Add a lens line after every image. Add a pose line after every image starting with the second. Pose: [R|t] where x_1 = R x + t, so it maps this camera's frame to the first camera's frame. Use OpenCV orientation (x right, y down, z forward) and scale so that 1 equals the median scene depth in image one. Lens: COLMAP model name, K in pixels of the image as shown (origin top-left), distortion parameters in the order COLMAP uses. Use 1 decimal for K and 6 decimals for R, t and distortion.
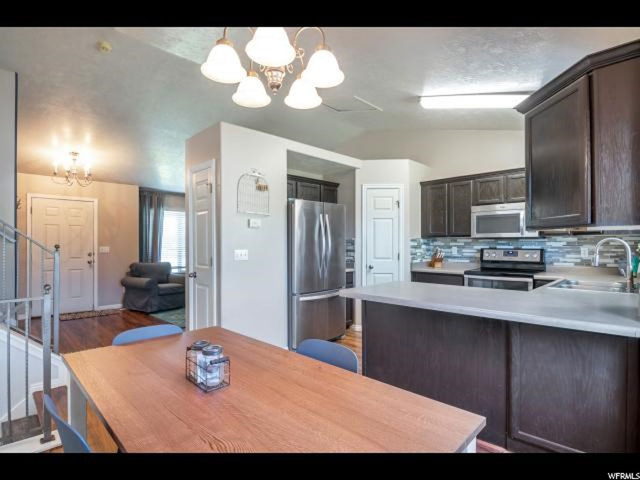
lens RADIAL K [[332.9, 0, 315.8], [0, 332.9, 243.6], [0, 0, 1]] dist [-0.004959, -0.010793]
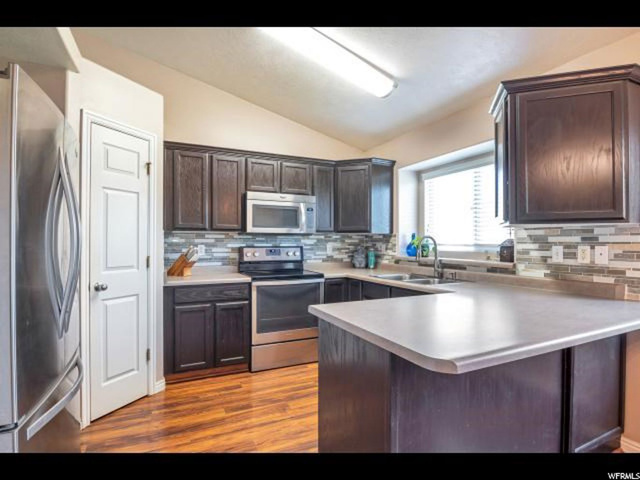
lens RADIAL K [[332.9, 0, 316.4], [0, 332.9, 239.7], [0, 0, 1]] dist [-0.004959, -0.010793]
pose [[0.336460, 0.011546, 0.941627, -0.195272], [-0.002070, 0.999931, -0.011521, 0.007446], [-0.941695, 0.001927, 0.336461, 0.595018]]
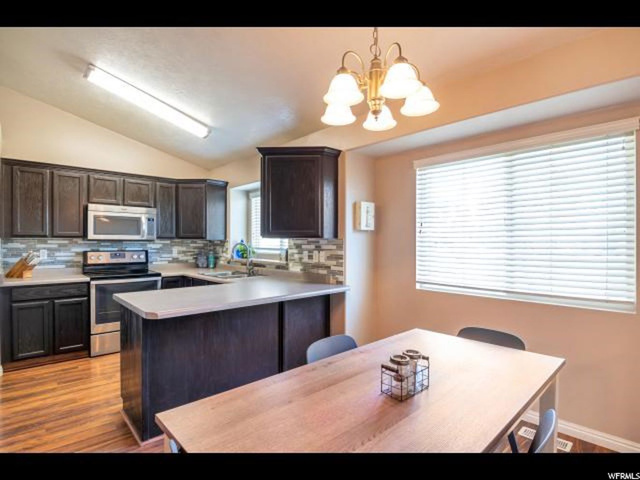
lens RADIAL K [[332.9, 0, 316.1], [0, 332.9, 241.6], [0, 0, 1]] dist [-0.004959, -0.010793]
pose [[0.043713, 0.005846, 0.999027, -0.389020], [-0.003036, 0.999979, -0.005718, -0.007898], [-0.999040, -0.002783, 0.043730, 0.353264]]
